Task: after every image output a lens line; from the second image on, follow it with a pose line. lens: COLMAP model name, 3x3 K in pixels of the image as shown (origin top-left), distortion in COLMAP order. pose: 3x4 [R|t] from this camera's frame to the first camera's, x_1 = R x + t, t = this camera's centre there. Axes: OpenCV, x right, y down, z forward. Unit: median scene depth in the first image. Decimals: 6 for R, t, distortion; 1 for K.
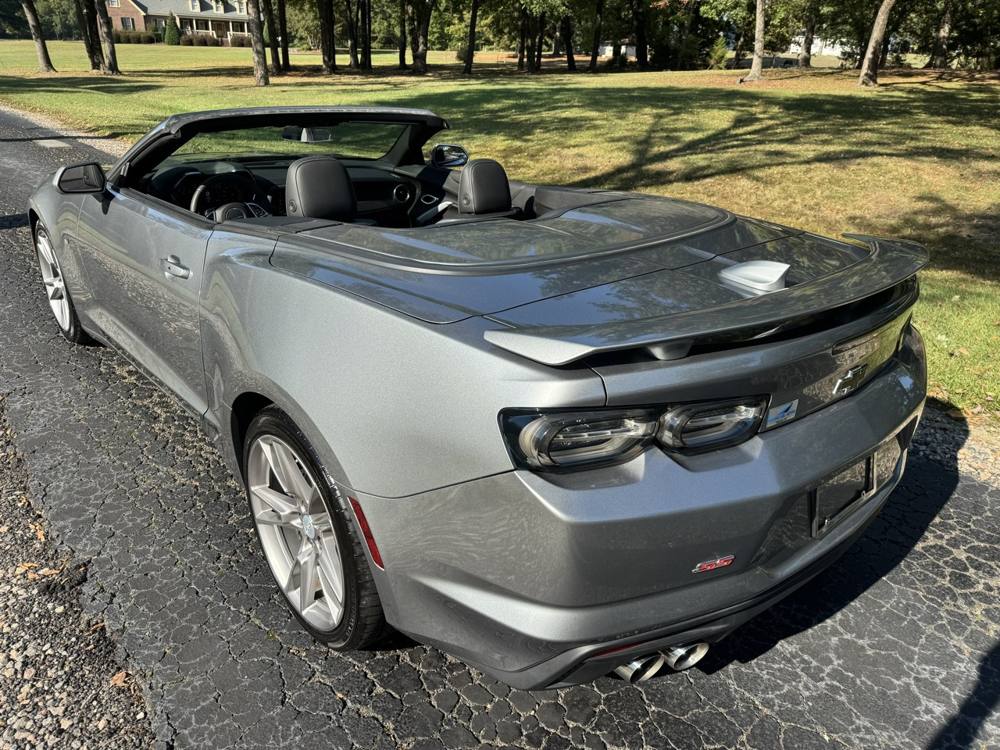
lens RADIAL K [[726.6, 0, 507.1], [0, 726.6, 375.2], [0, 0, 1]] dist [0.000126, -0.008220]
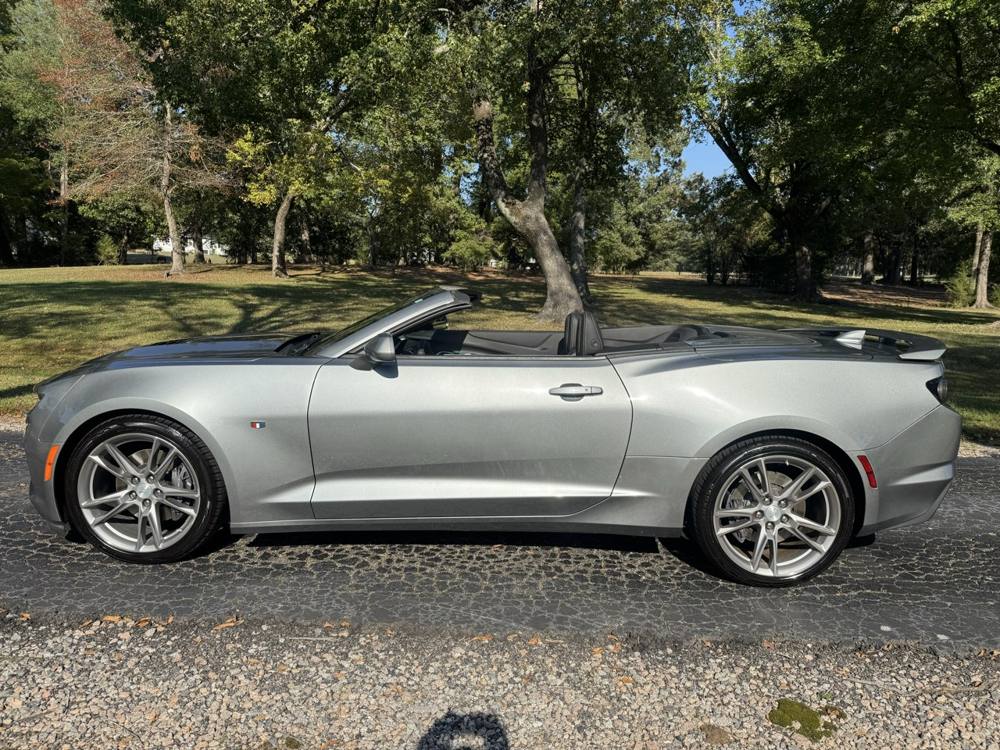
lens RADIAL K [[708.7, 0, 501.9], [0, 708.7, 377.2], [0, 0, 1]] dist [0.085132, -0.147731]
pose [[0.669128, -0.116949, 0.733888, -0.254025], [0.290888, 0.949961, -0.113837, -0.010568], [-0.683851, 0.289651, 0.669664, 0.034336]]
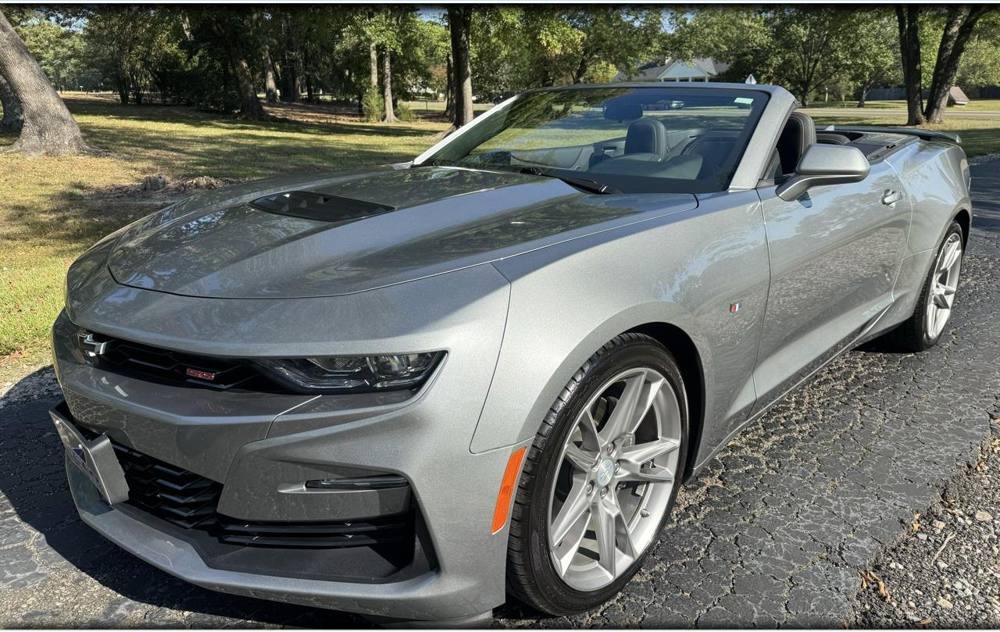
lens RADIAL K [[725.7, 0, 500.0], [0, 725.7, 316.0], [0, 0, 1]] dist [0.000888, -0.006228]
pose [[-0.096322, -0.303126, 0.948070, -0.273909], [0.383151, 0.867809, 0.316391, -0.104891], [-0.918650, 0.393730, 0.032554, 0.279551]]
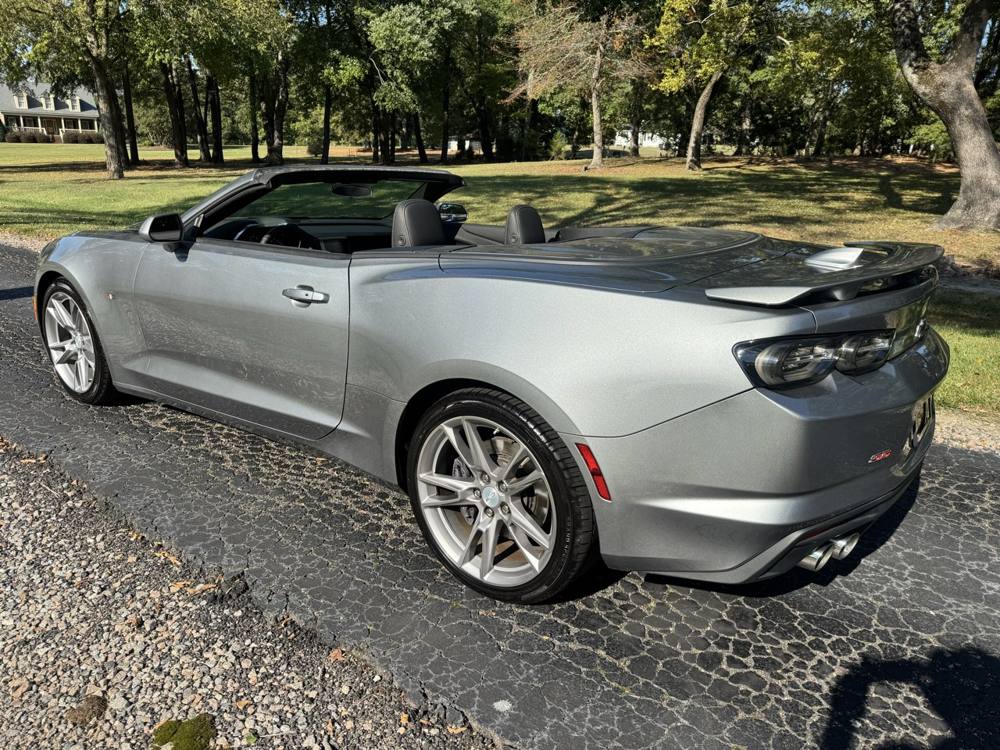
lens RADIAL K [[718.9, 0, 500.0], [0, 718.9, 375.0], [0, 0, 1]] dist [0.044216, -0.060577]
pose [[0.979711, -0.067616, 0.188667, -0.063709], [0.088697, 0.990442, -0.105625, 0.019169], [-0.179721, 0.120216, 0.976344, -0.018735]]
